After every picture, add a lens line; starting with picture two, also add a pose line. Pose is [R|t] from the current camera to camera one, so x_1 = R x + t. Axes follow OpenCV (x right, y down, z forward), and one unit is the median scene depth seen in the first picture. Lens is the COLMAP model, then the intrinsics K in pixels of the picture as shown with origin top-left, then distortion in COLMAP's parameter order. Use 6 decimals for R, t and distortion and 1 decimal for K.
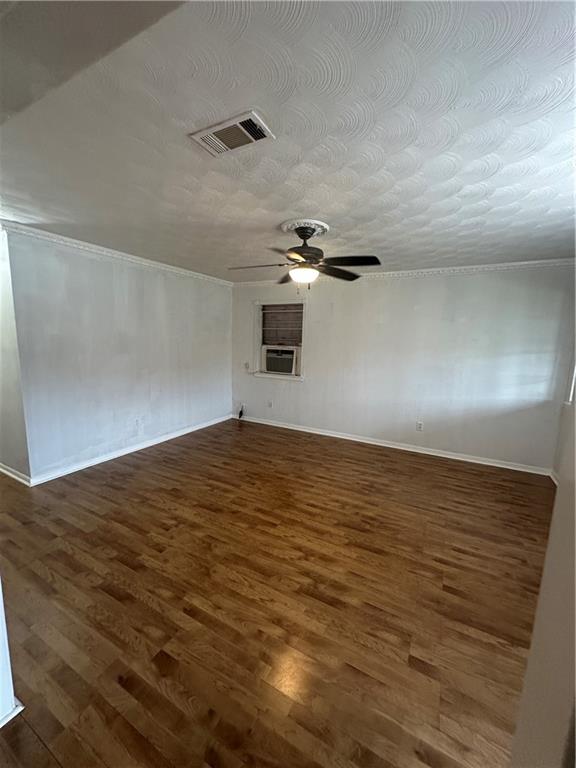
lens RADIAL K [[304.6, 0, 287.7], [0, 304.6, 384.2], [0, 0, 1]] dist [-0.001365, -0.000023]
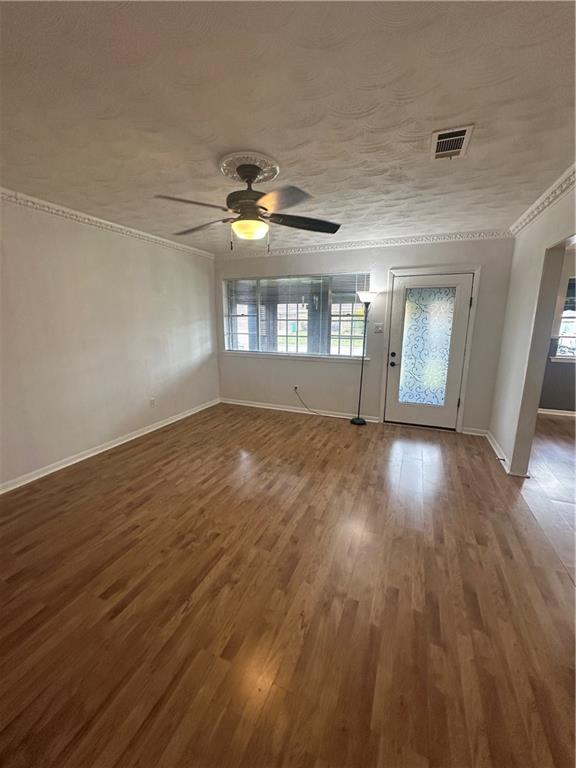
lens RADIAL K [[304.6, 0, 289.7], [0, 304.6, 384.8], [0, 0, 1]] dist [-0.001365, -0.000023]
pose [[-0.099118, -0.237474, 0.966324, -0.712926], [0.141074, 0.957943, 0.249885, -0.127876], [-0.985025, 0.161091, -0.061448, 0.867177]]
